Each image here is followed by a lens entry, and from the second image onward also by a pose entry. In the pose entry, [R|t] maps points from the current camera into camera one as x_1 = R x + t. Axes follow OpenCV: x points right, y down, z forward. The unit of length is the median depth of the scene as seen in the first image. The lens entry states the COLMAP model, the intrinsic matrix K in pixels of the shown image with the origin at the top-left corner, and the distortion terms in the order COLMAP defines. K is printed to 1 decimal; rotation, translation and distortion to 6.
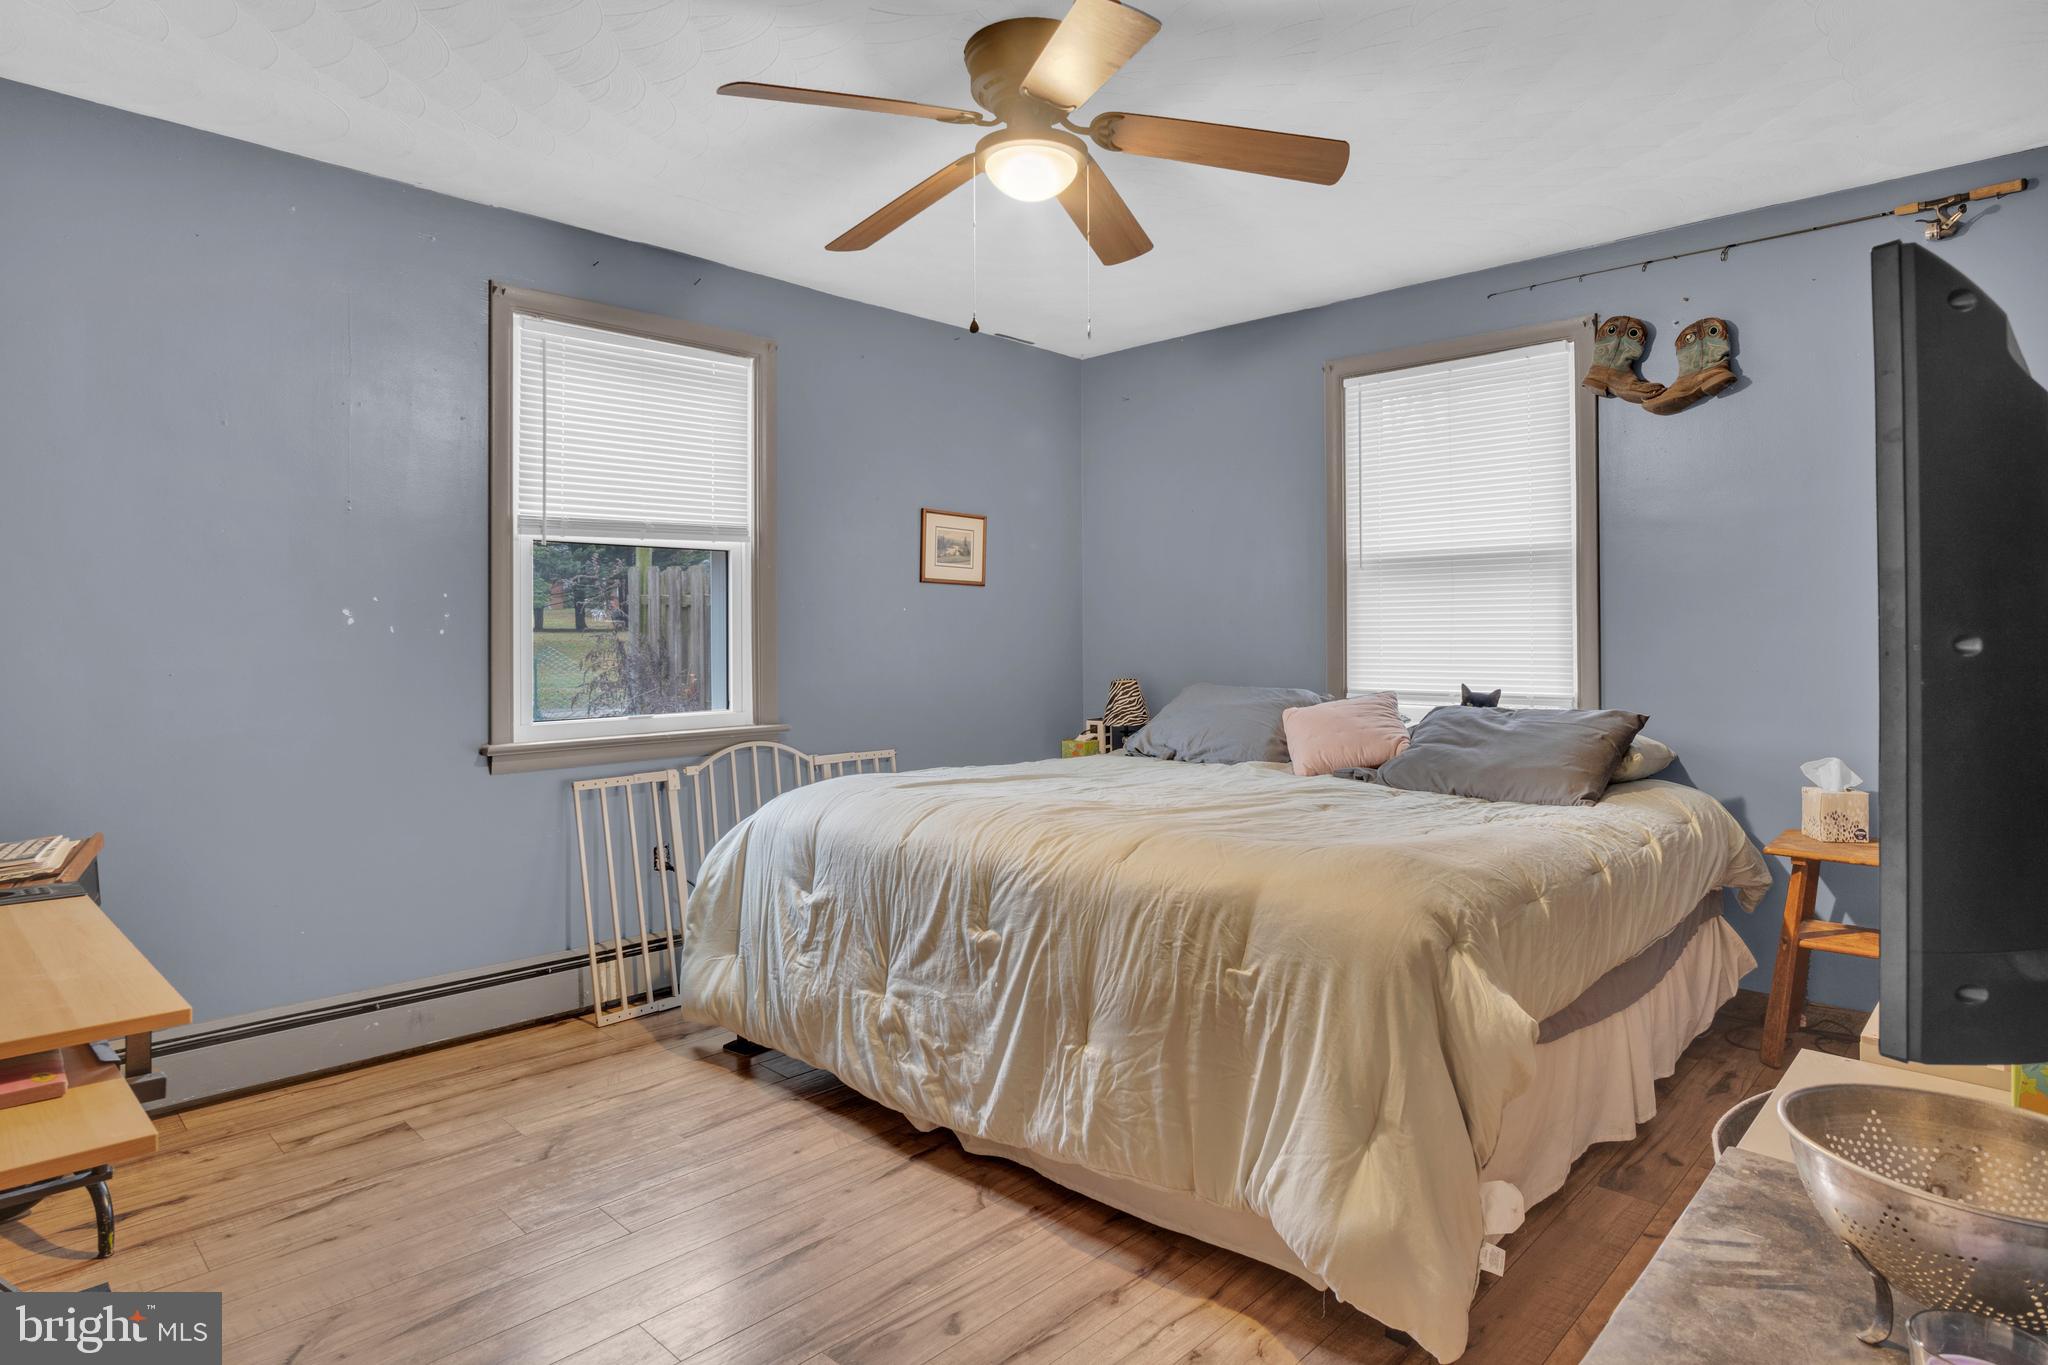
lens RADIAL K [[1115.5, 0, 1026.2], [0, 1115.5, 661.7], [0, 0, 1]] dist [-0.030457, 0.007730]
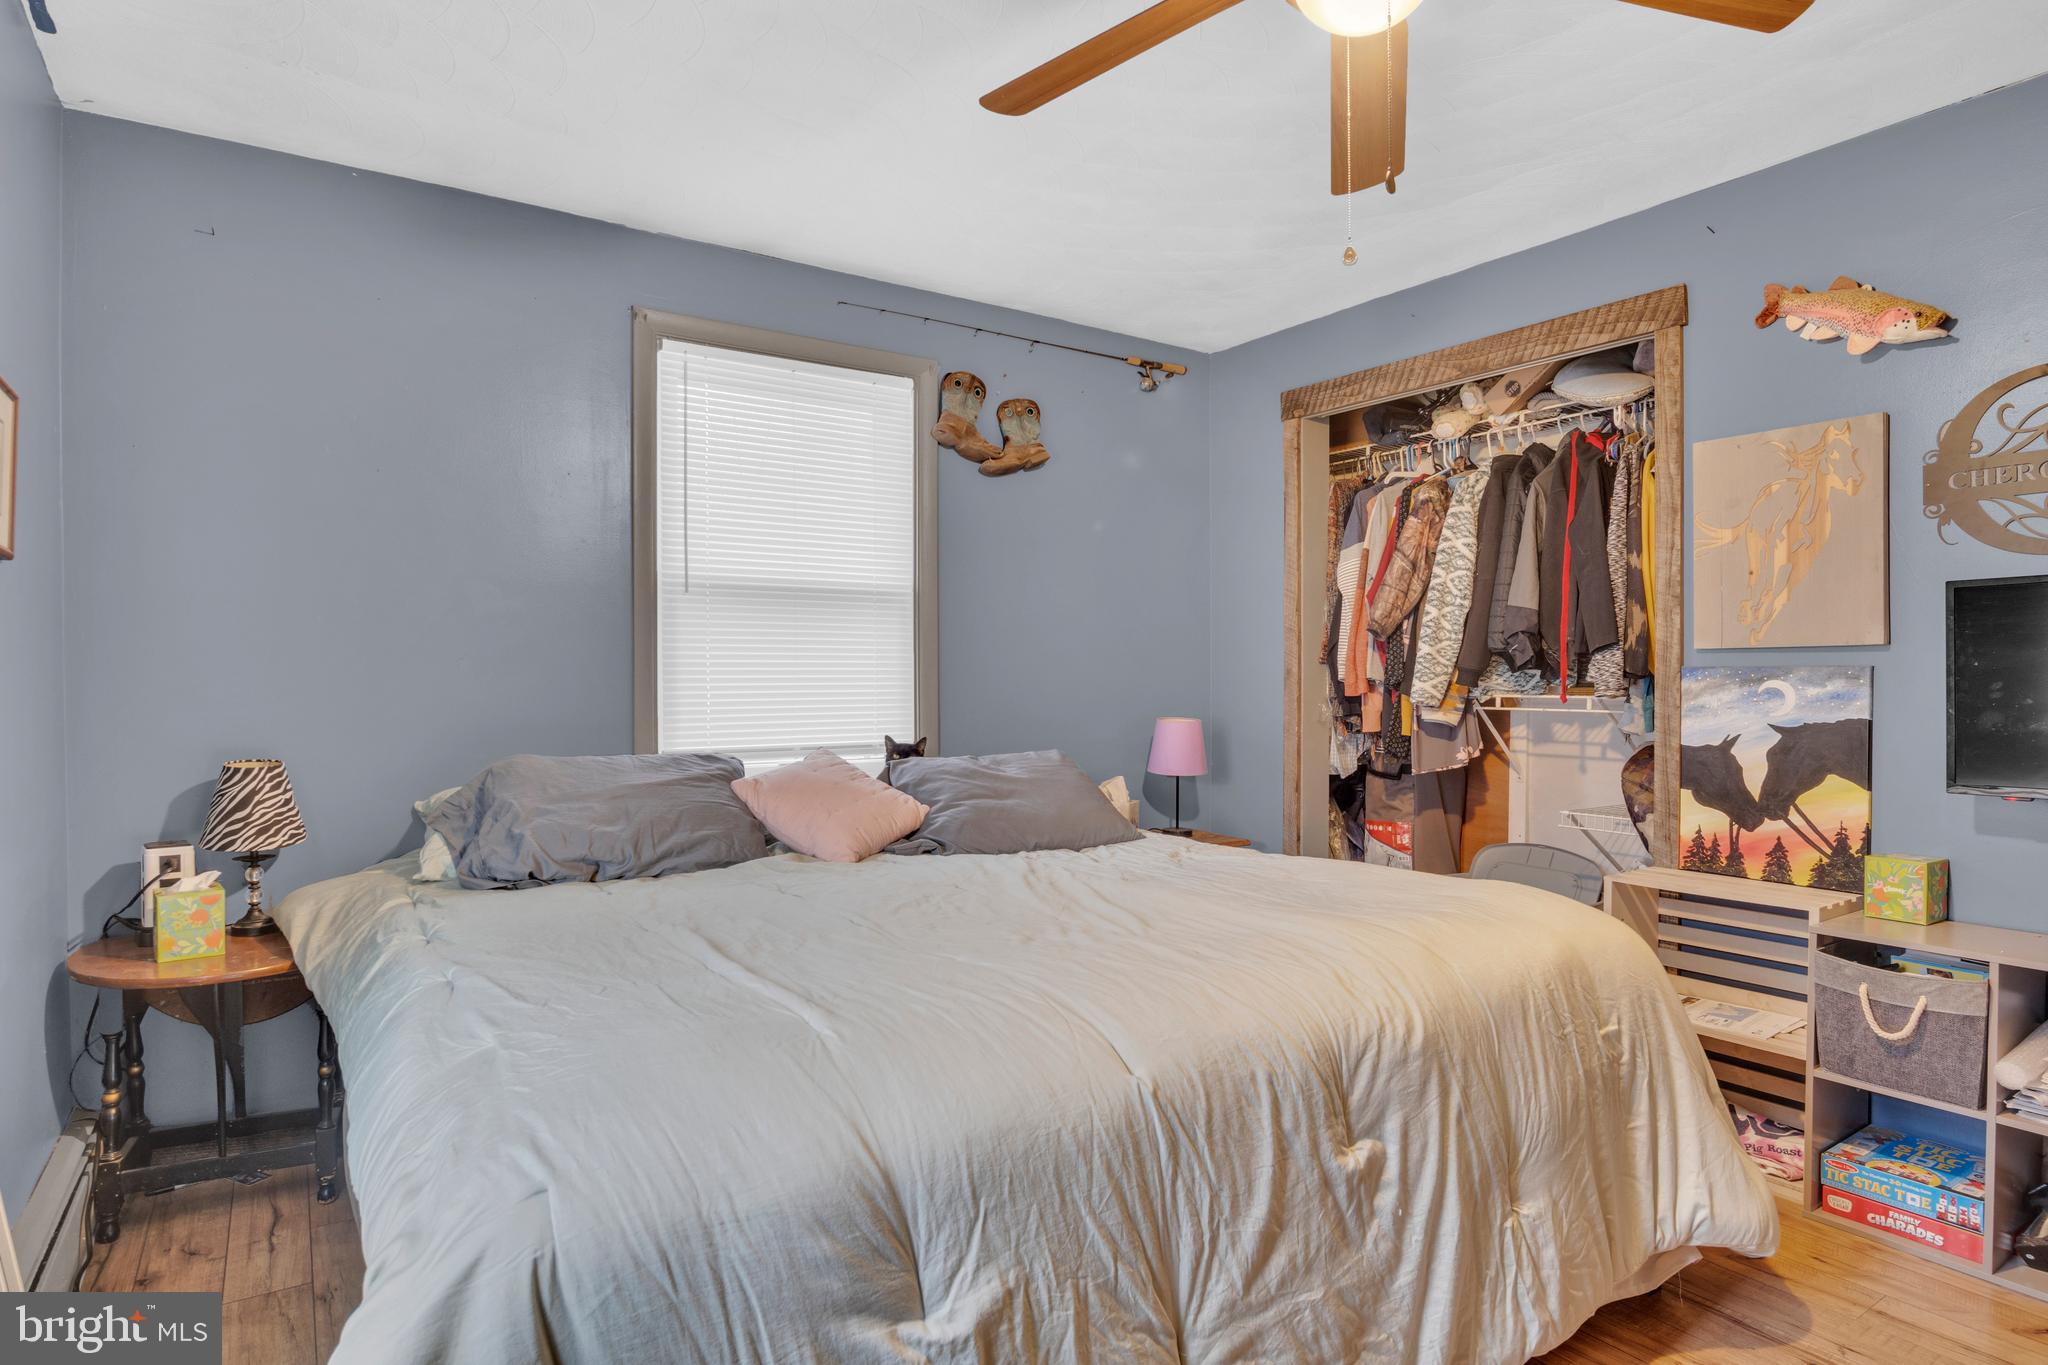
lens RADIAL K [[1115.5, 0, 1028.6], [0, 1115.5, 689.7], [0, 0, 1]] dist [-0.030457, 0.007730]
pose [[0.205274, -0.008354, 0.978669, -0.643401], [0.018888, 0.999811, 0.004573, -0.024557], [-0.978522, 0.017547, 0.205393, 0.971776]]
